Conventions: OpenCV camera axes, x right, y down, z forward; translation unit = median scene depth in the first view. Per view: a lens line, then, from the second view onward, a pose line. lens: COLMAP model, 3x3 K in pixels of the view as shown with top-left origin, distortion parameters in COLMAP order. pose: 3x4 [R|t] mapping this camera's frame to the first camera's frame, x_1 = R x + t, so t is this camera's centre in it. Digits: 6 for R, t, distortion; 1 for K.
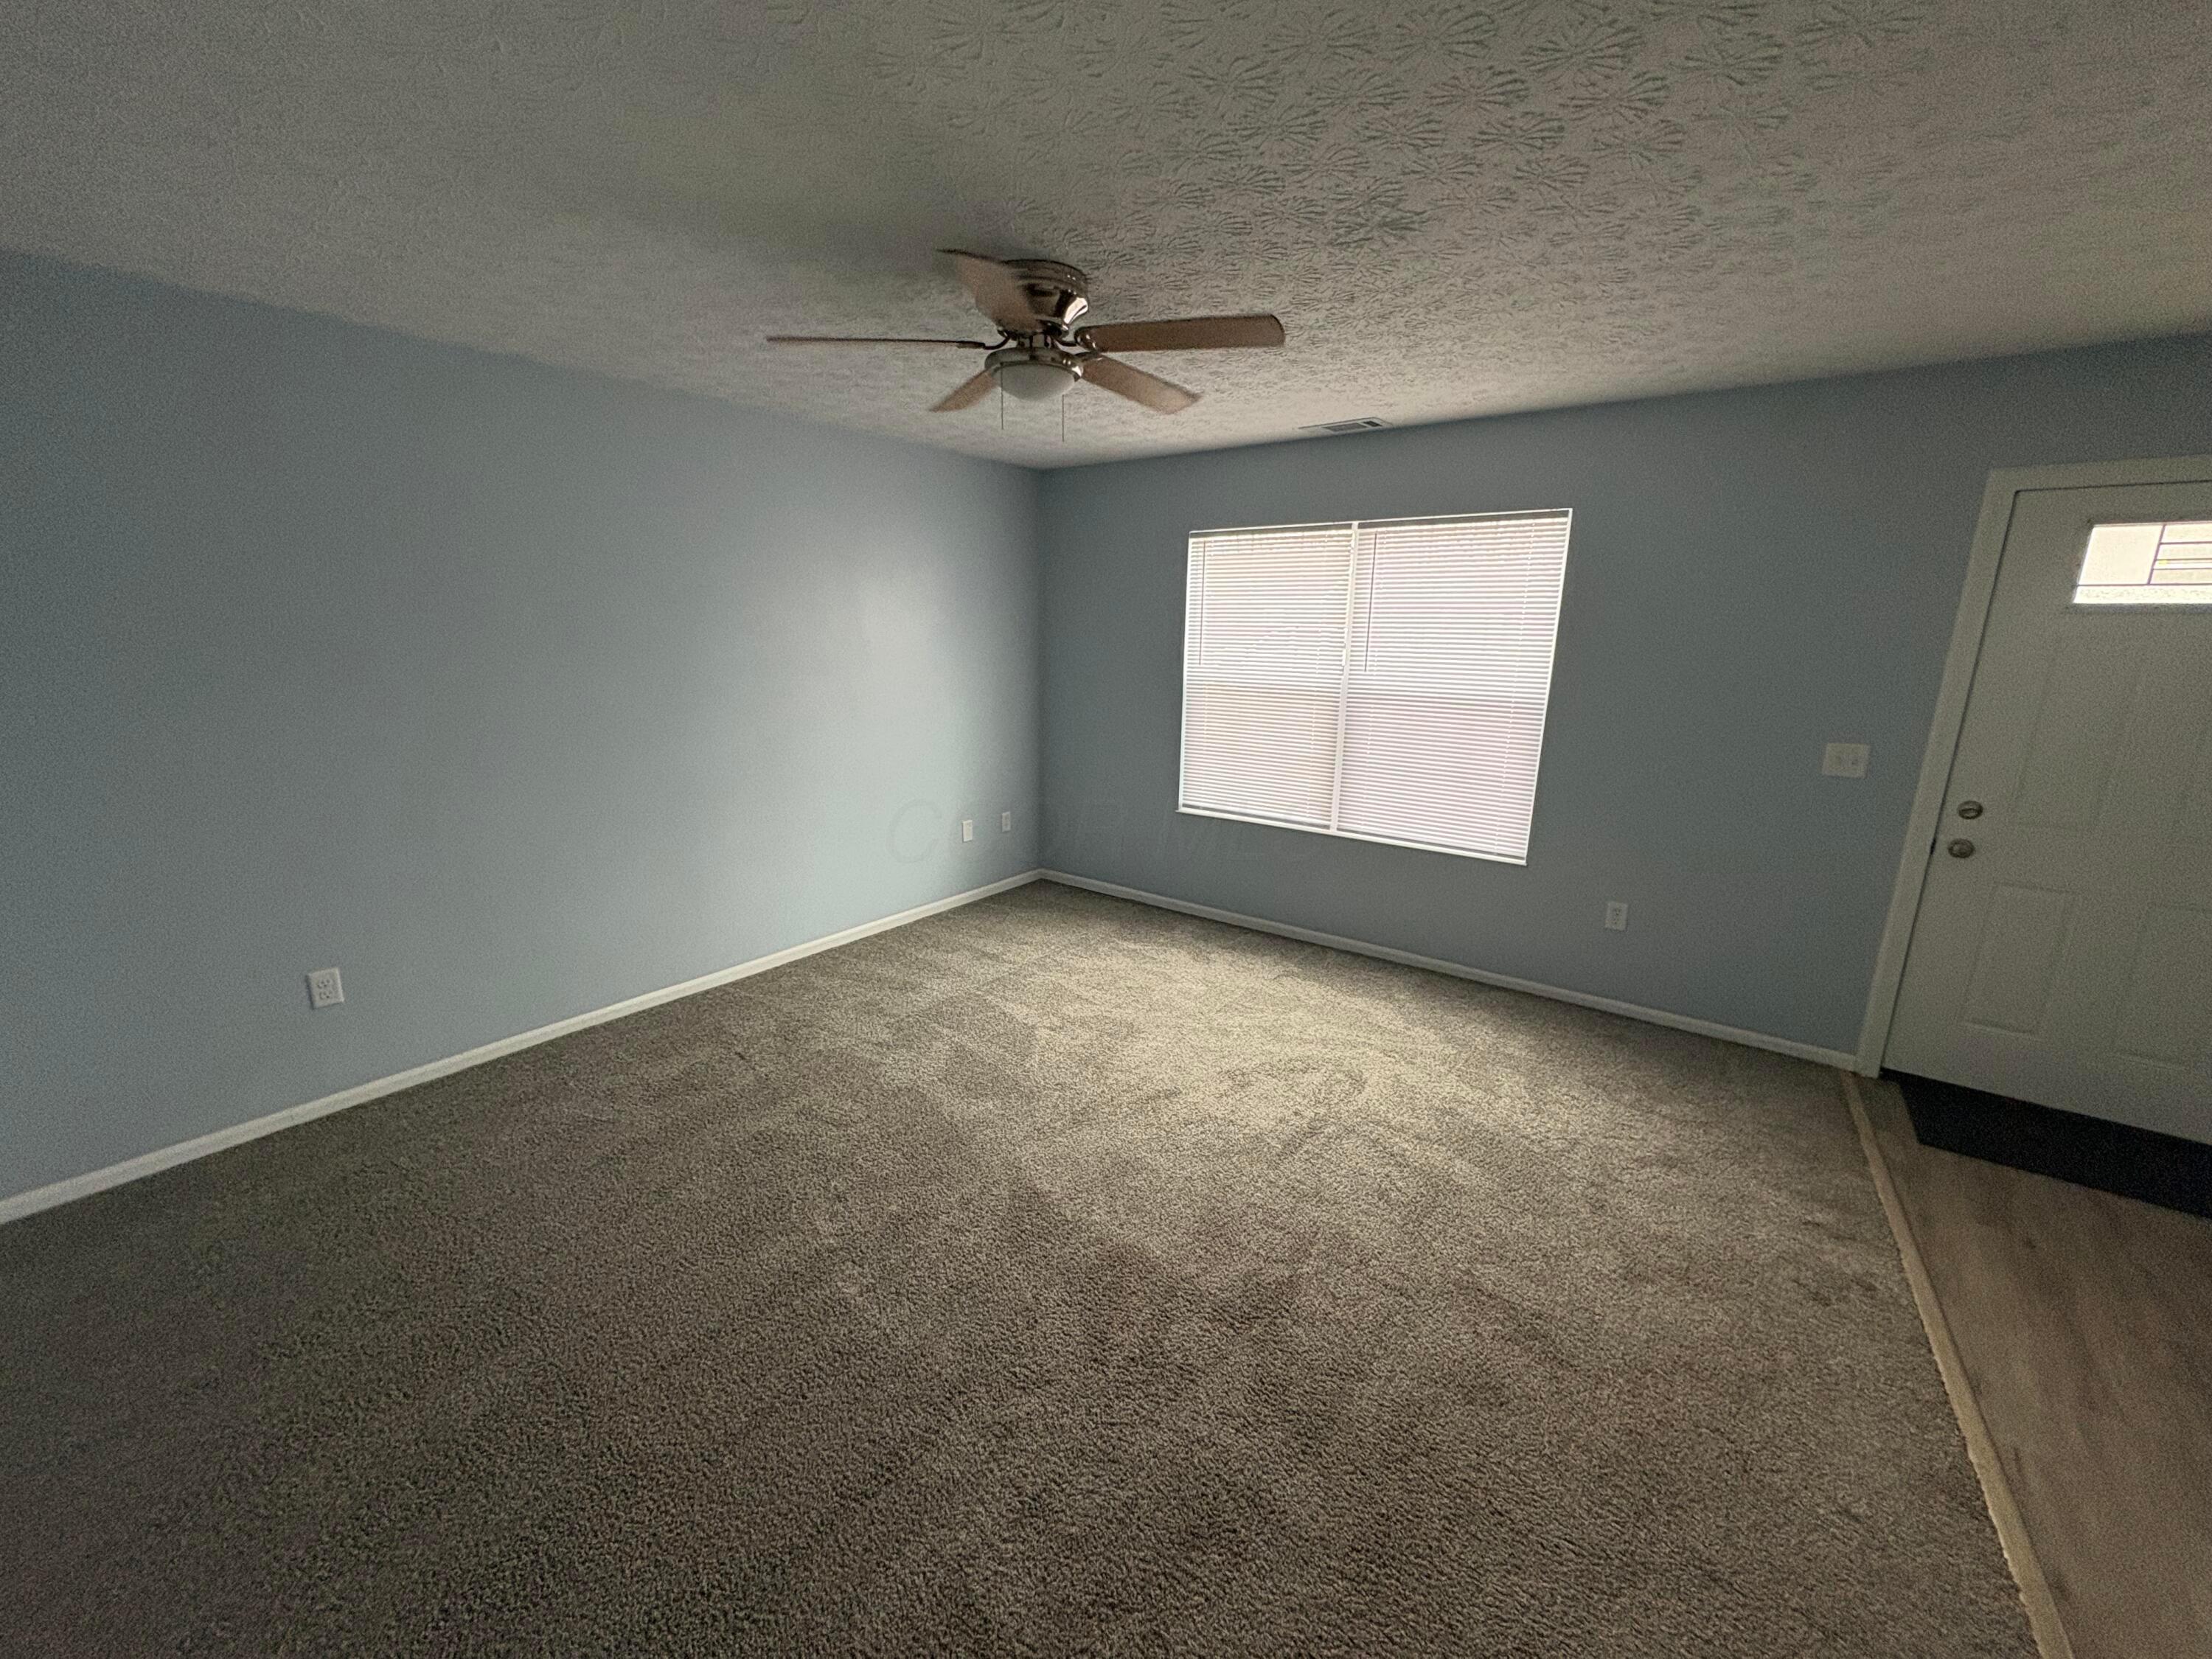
lens RADIAL K [[874.6, 0, 1108.6], [0, 874.6, 829.0], [0, 0, 1]] dist [-0.001137, -0.000440]
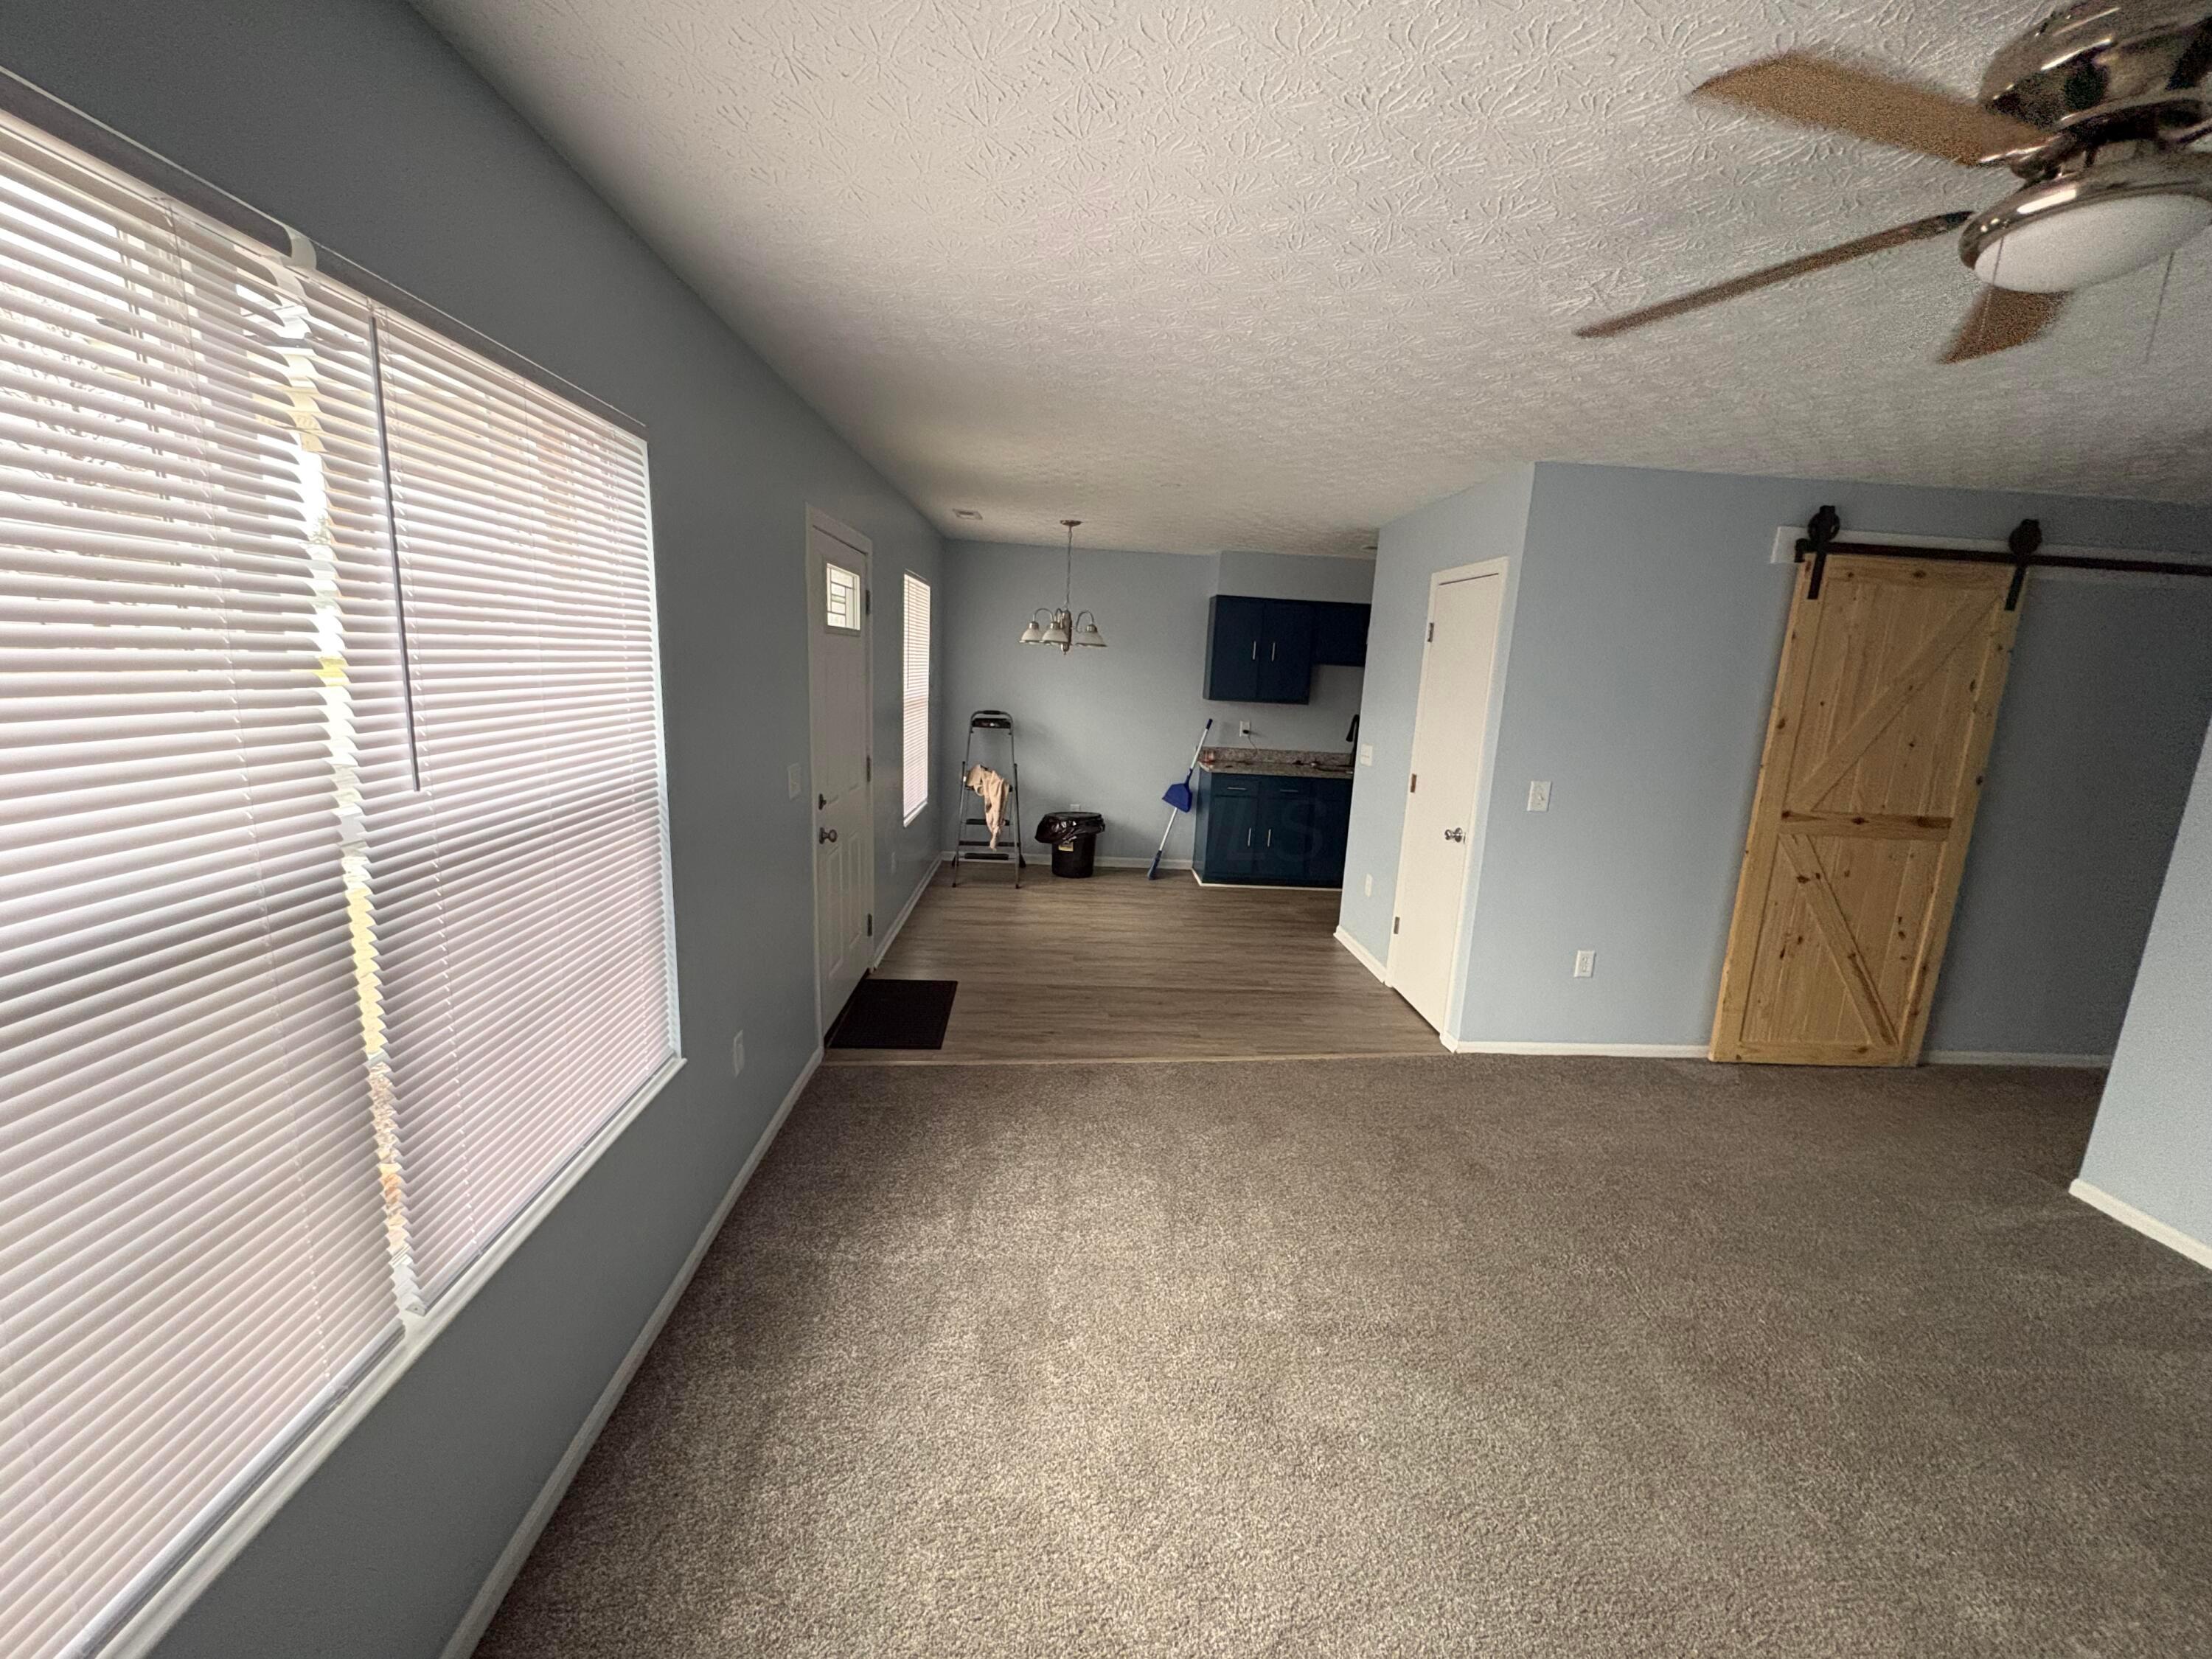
lens RADIAL K [[874.6, 0, 1108.6], [0, 874.6, 829.0], [0, 0, 1]] dist [-0.001137, -0.000440]
pose [[-0.636747, -0.185368, 0.748460, -0.142223], [0.129520, 0.931169, 0.340806, -0.377919], [-0.760117, 0.313947, -0.568910, 1.565579]]
